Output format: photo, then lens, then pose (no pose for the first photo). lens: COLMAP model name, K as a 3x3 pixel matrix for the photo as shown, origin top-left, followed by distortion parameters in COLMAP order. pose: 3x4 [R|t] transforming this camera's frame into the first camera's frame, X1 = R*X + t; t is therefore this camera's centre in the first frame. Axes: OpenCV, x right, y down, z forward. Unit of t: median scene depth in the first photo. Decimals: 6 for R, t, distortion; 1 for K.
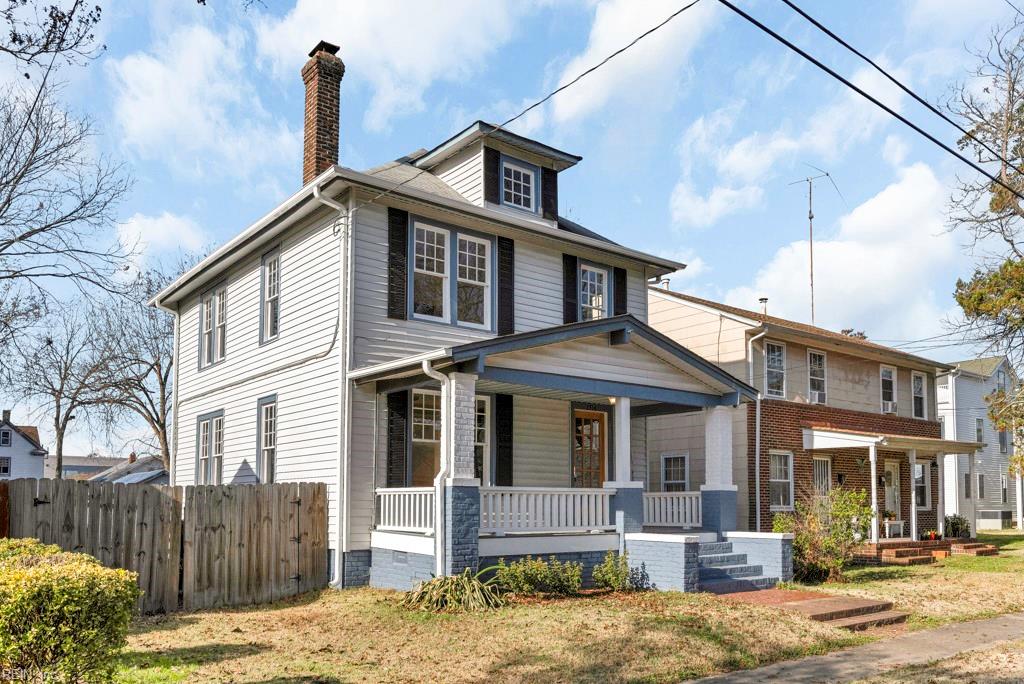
lens RADIAL K [[716.4, 0, 507.2], [0, 716.4, 339.5], [0, 0, 1]] dist [0.037311, -0.005185]
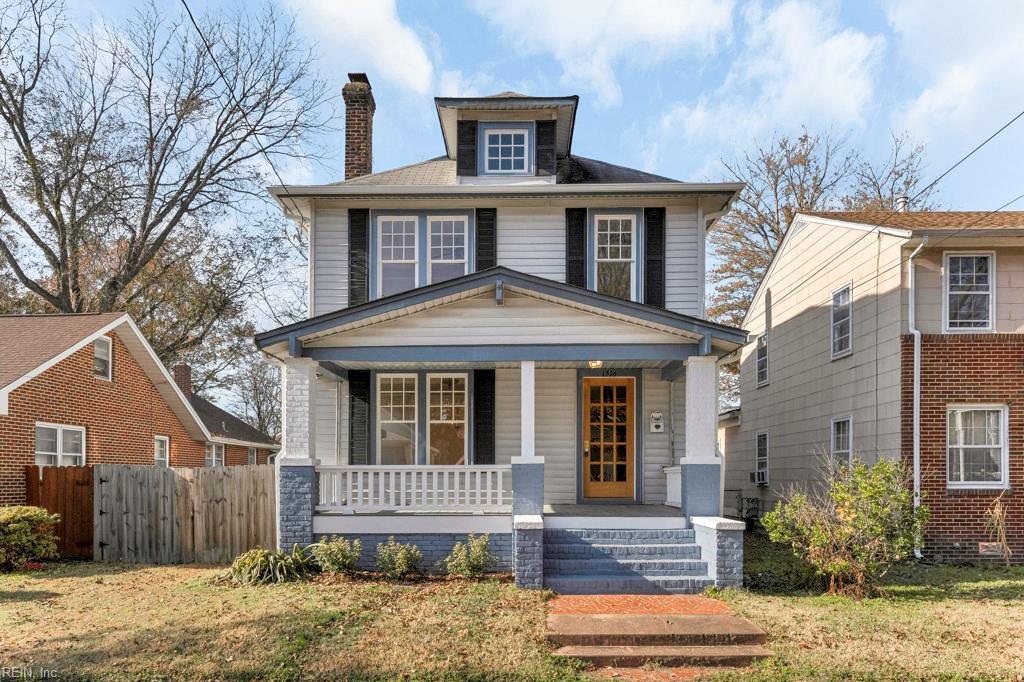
lens RADIAL K [[608.5, 0, 513.1], [0, 608.5, 381.1], [0, 0, 1]] dist [0.023691, 0.001333]
pose [[0.806587, -0.097864, -0.582958, 0.521392], [0.135009, 0.990632, 0.020498, 0.082134], [0.575491, -0.095238, 0.812244, 0.361813]]
